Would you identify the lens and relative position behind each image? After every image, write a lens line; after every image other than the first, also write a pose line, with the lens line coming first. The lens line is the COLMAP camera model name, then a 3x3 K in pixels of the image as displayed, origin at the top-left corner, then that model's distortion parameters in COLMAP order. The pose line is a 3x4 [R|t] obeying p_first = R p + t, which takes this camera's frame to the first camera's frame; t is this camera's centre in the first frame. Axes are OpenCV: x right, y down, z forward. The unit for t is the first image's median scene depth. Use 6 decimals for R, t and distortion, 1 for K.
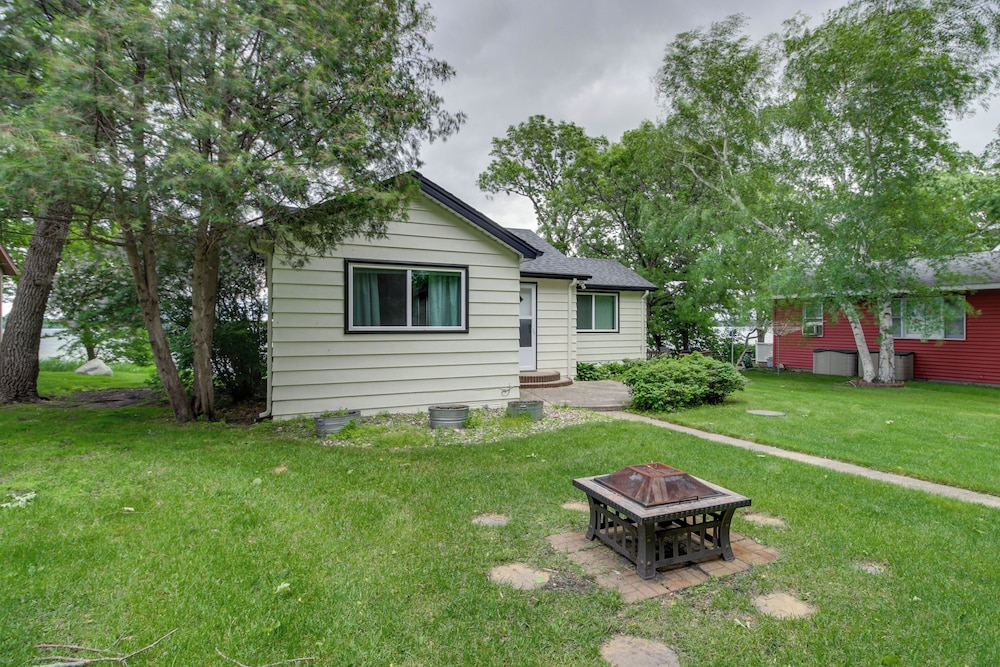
lens RADIAL K [[457.4, 0, 499.4], [0, 457.4, 328.9], [0, 0, 1]] dist [-0.004401, 0.000237]
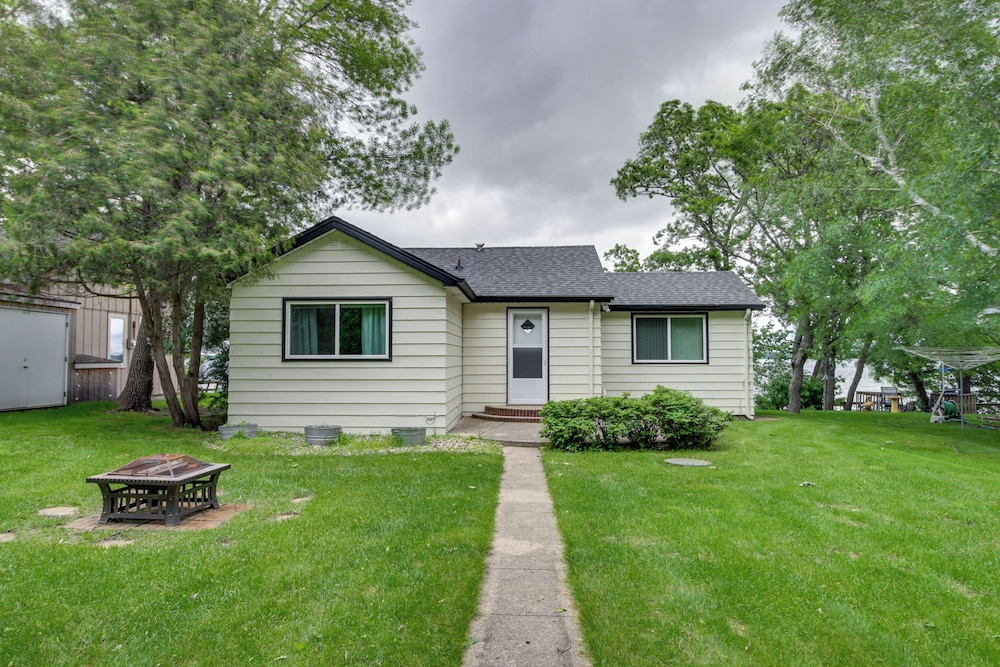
lens RADIAL K [[542.7, 0, 496.6], [0, 542.7, 338.7], [0, 0, 1]] dist [0.005455, 0.000231]
pose [[0.896272, -0.016991, -0.443179, 0.697017], [-0.001647, 0.999131, -0.041637, 0.008994], [0.443501, 0.038048, 0.895466, -0.005442]]
